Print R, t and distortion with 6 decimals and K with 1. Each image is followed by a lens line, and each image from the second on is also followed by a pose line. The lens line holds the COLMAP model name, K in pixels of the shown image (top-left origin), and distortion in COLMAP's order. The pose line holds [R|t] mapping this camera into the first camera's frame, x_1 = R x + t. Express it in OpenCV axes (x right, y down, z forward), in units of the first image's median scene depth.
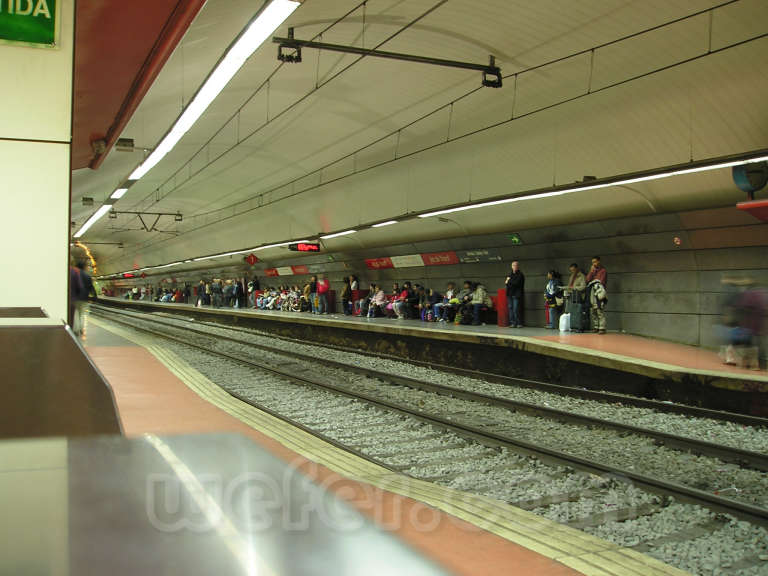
lens RADIAL K [[789.2, 0, 384.7], [0, 789.2, 285.5], [0, 0, 1]] dist [-0.095542, 0.000000]
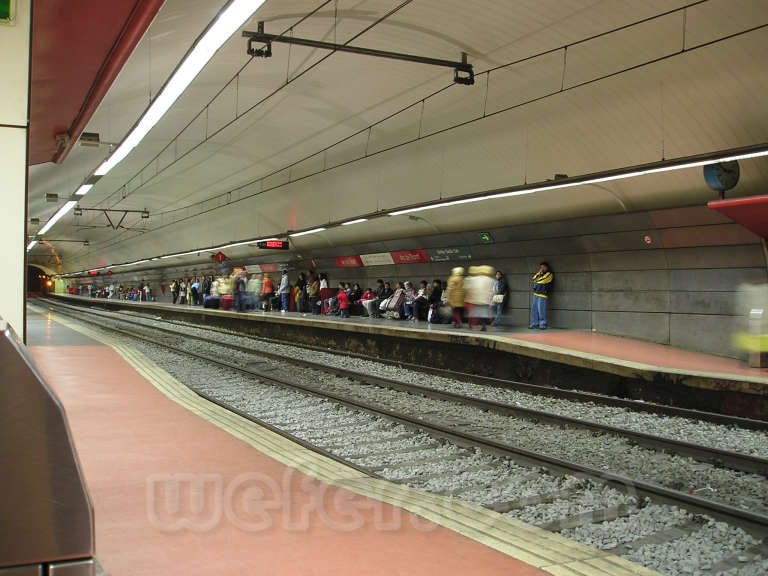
lens RADIAL K [[789.2, 0, 385.5], [0, 789.2, 287.6], [0, 0, 1]] dist [-0.095542, 0.000000]
pose [[0.999160, 0.000744, 0.040974, -0.003267], [-0.000944, 0.999988, 0.004875, -0.000184], [-0.040970, -0.004910, 0.999148, 0.011398]]
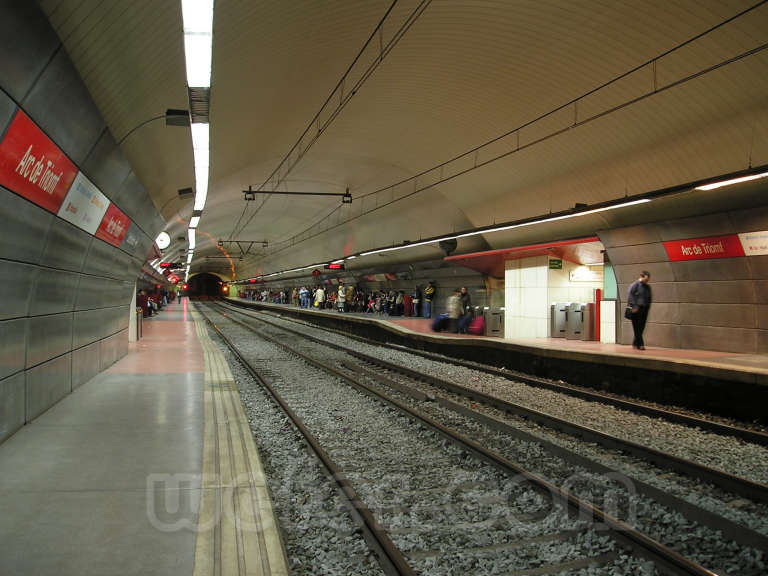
lens RADIAL K [[789.2, 0, 390.4], [0, 789.2, 289.3], [0, 0, 1]] dist [-0.095542, 0.000000]
pose [[0.984635, -0.003116, -0.174596, 0.697494], [0.003665, 0.999989, 0.002822, -0.023297], [0.174585, -0.003418, 0.984636, -1.239886]]
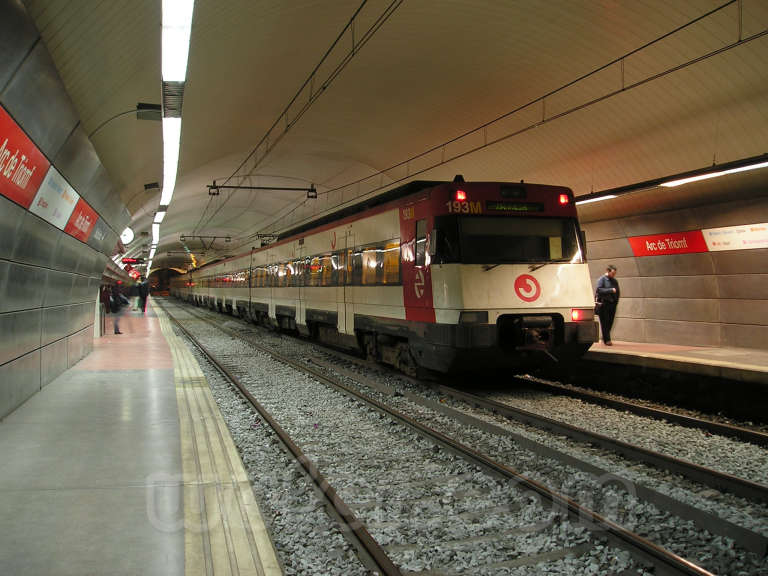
lens RADIAL K [[789.2, 0, 390.6], [0, 789.2, 287.3], [0, 0, 1]] dist [-0.095542, 0.000000]
pose [[0.991870, -0.004110, -0.127189, 0.689311], [0.004984, 0.999966, 0.006552, -0.023340], [0.127157, -0.007133, 0.991857, -1.243058]]
